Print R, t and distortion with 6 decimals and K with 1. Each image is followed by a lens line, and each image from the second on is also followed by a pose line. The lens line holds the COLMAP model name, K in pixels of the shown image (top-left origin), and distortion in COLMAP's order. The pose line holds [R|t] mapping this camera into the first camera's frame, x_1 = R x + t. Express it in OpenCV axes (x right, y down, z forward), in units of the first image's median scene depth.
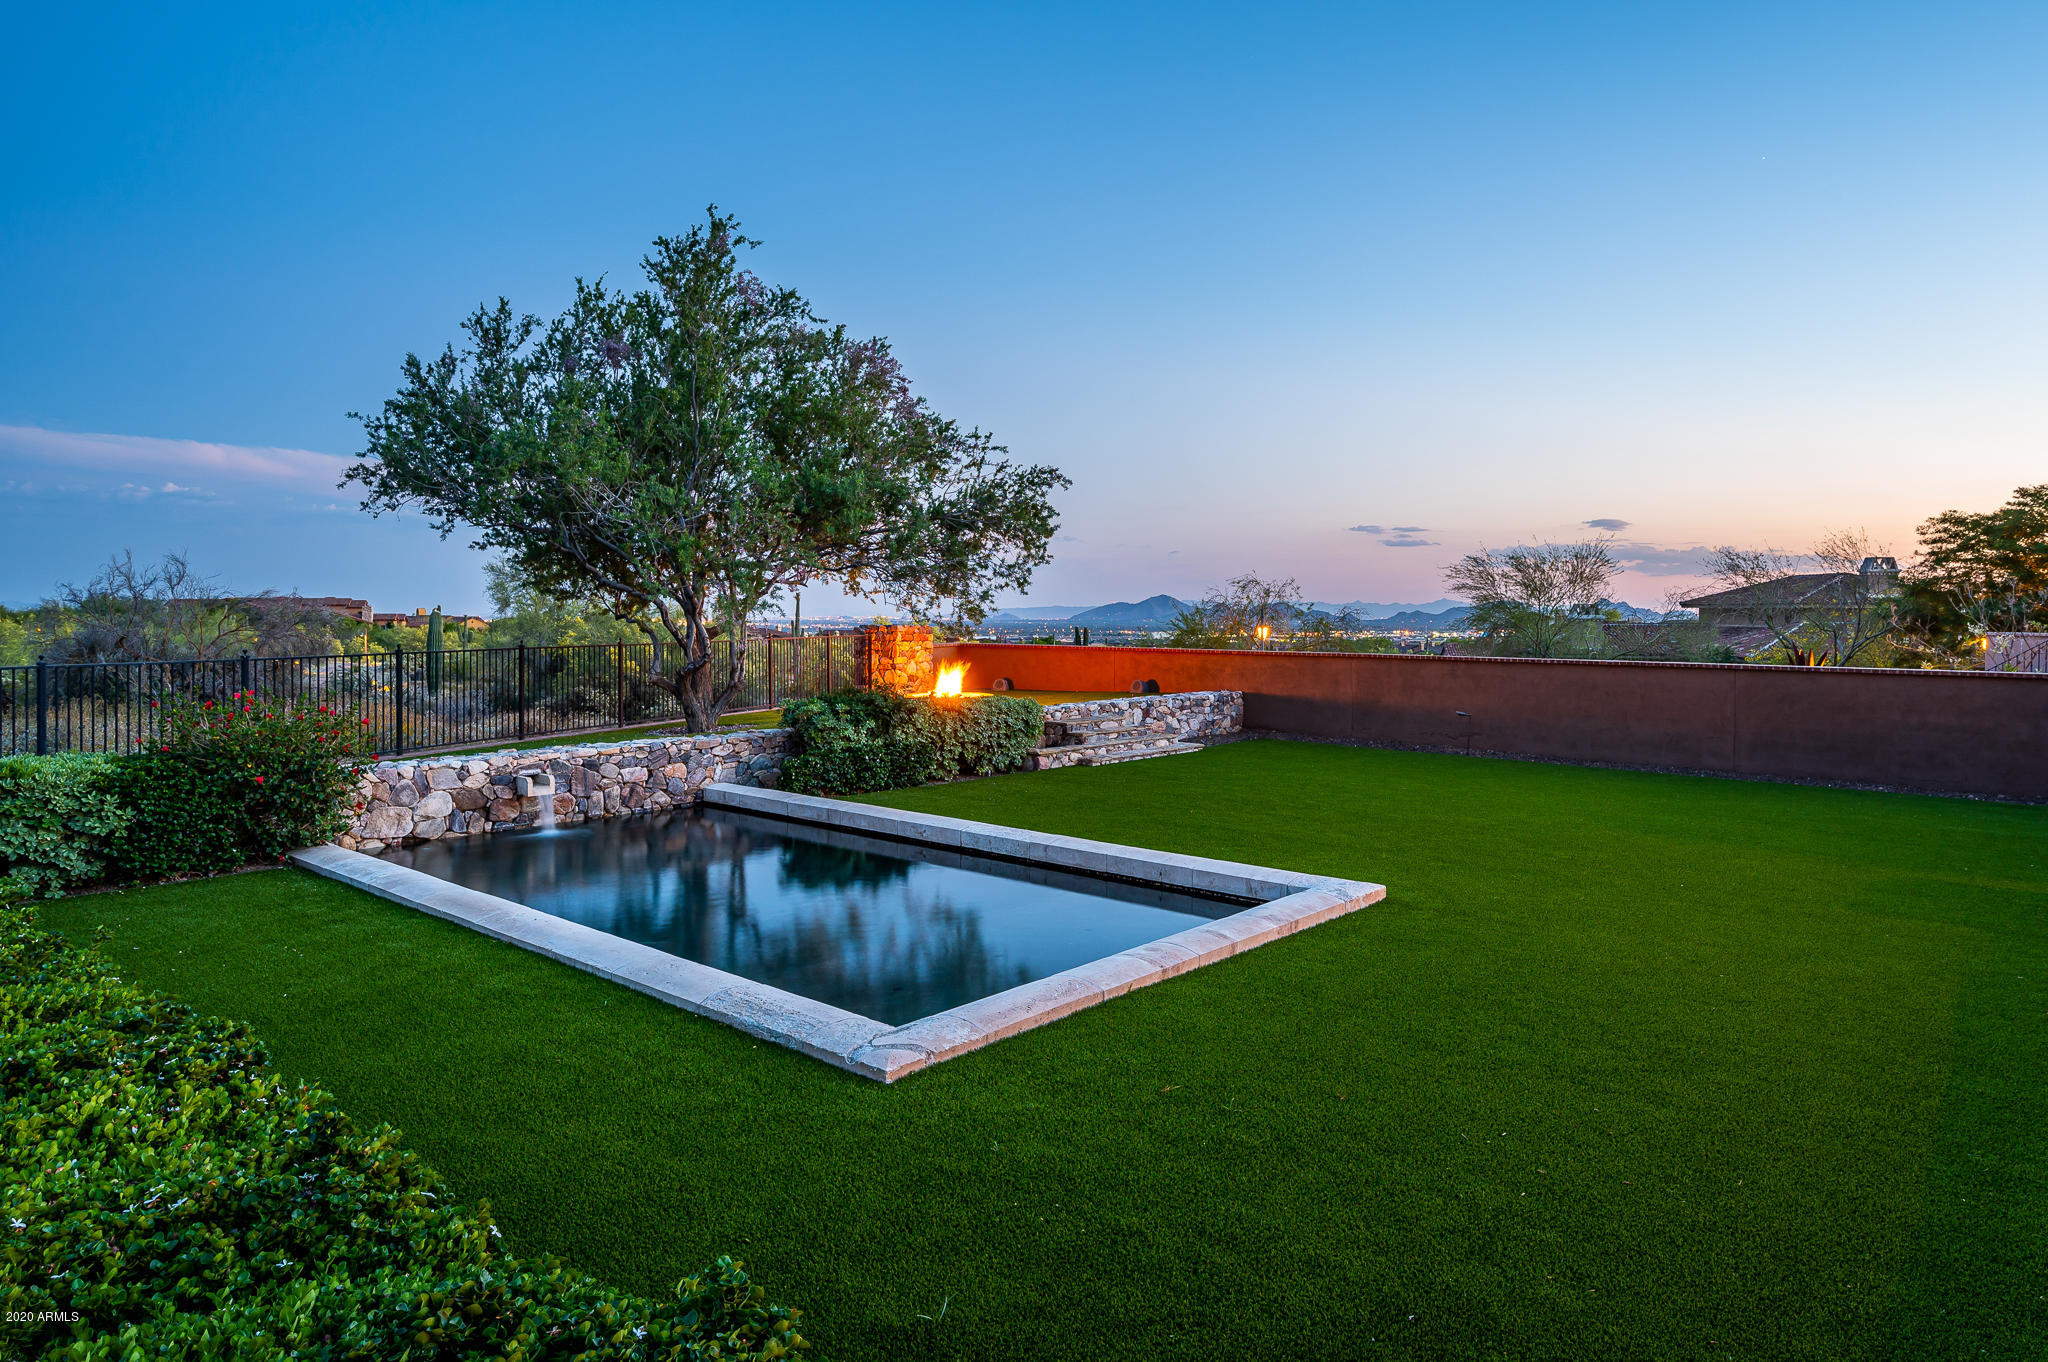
lens RADIAL K [[1244.7, 0, 1118.1], [0, 1244.7, 614.0], [0, 0, 1]] dist [-0.000919, -0.001139]
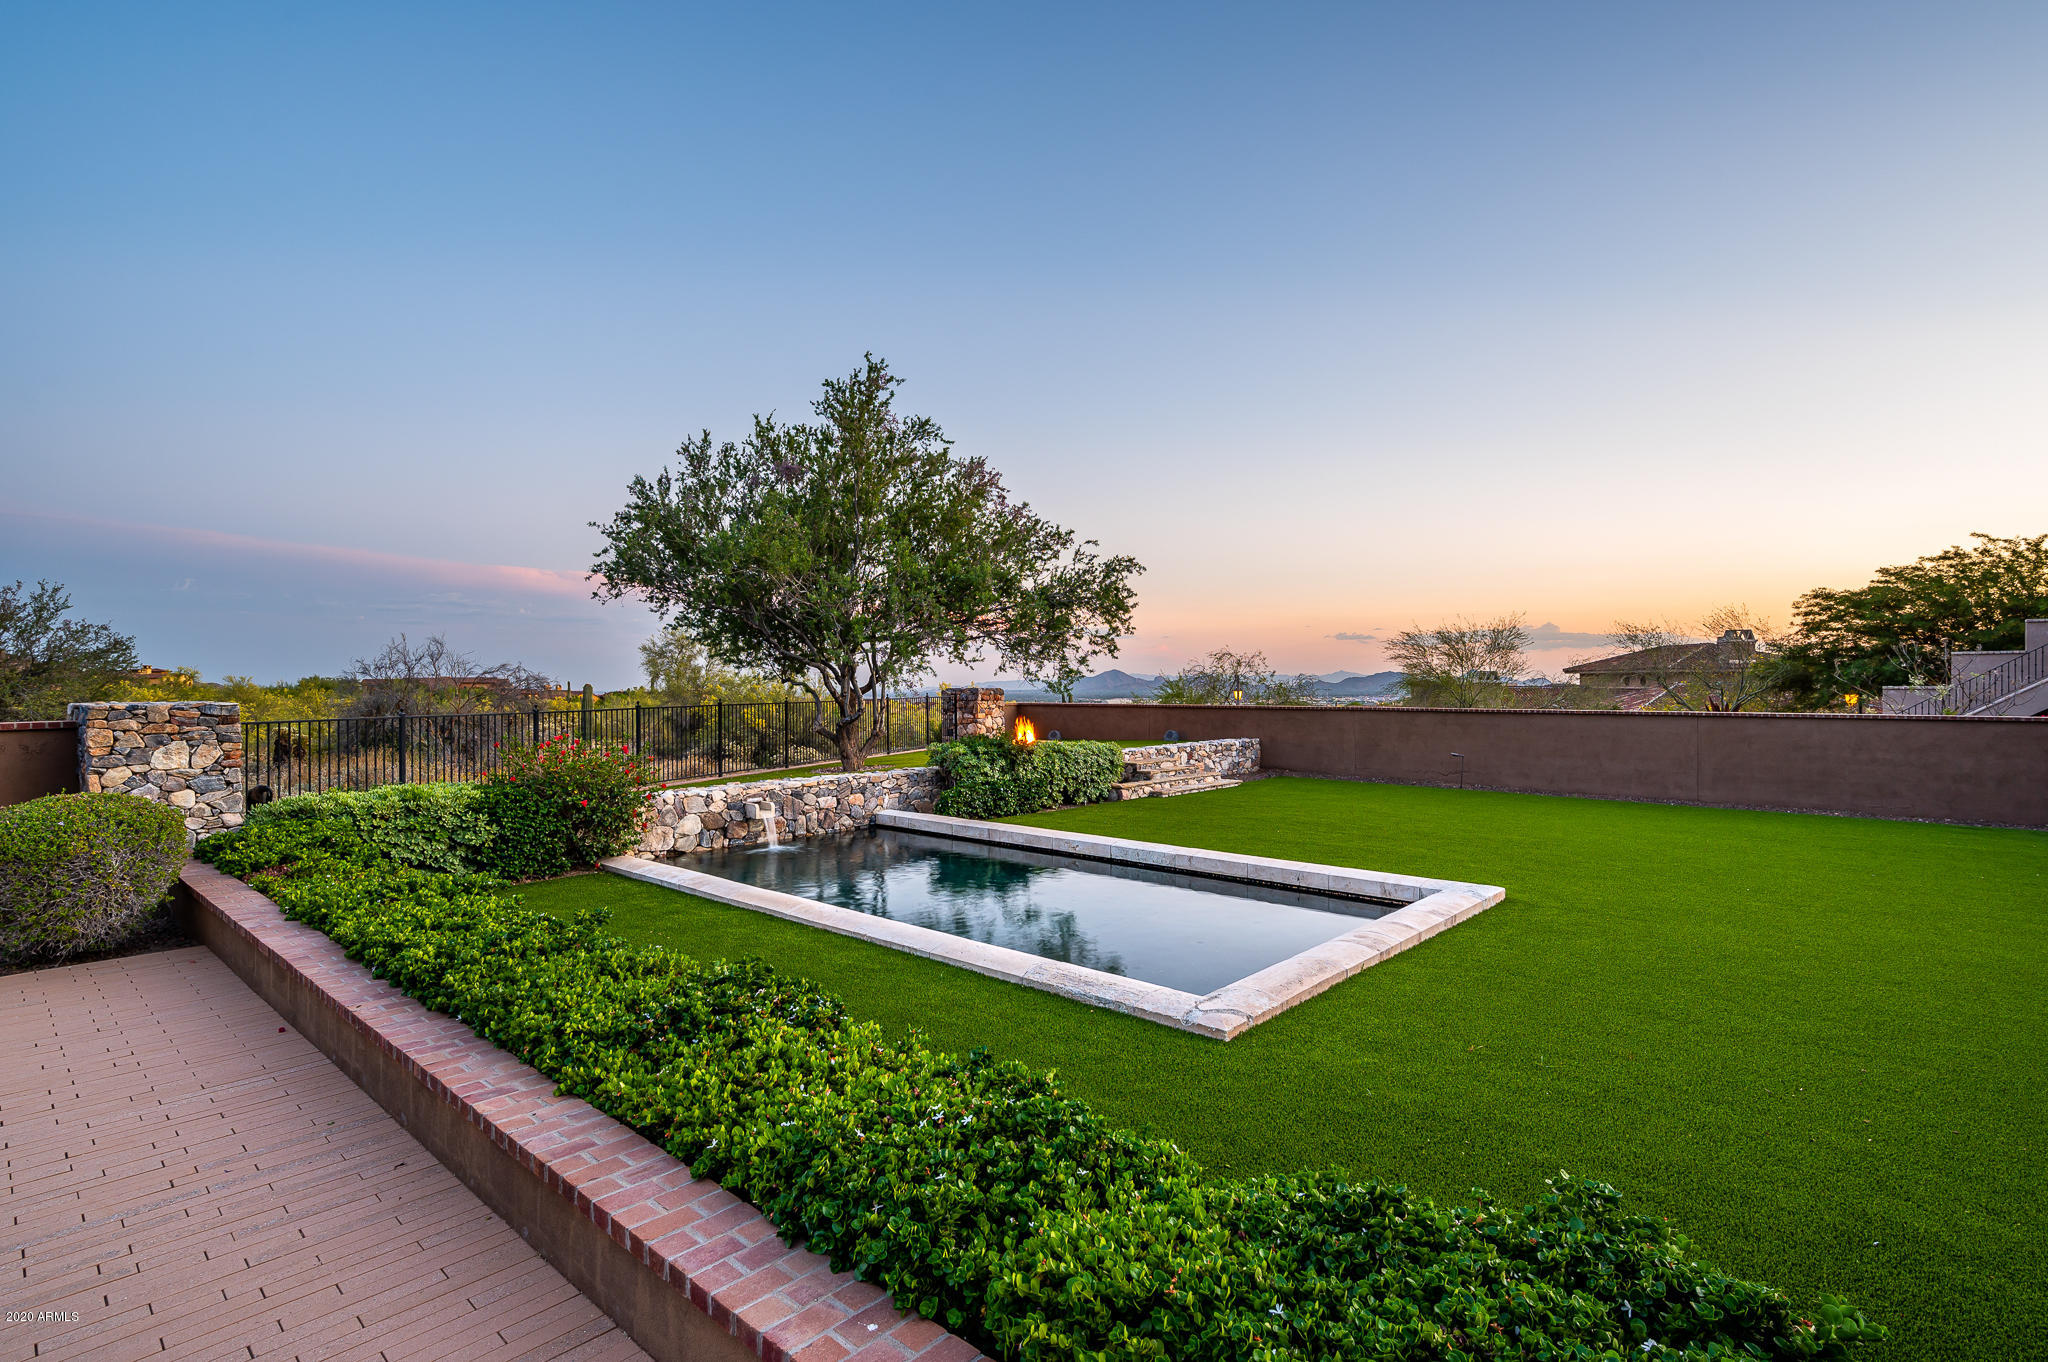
lens RADIAL K [[985.9, 0, 1022.4], [0, 985.9, 683.6], [0, 0, 1]] dist [0.000889, -0.000551]
pose [[0.998291, -0.008739, -0.057787, -0.111053], [0.008642, 0.999961, -0.001927, 0.010139], [0.057801, 0.001425, 0.998327, 0.010424]]
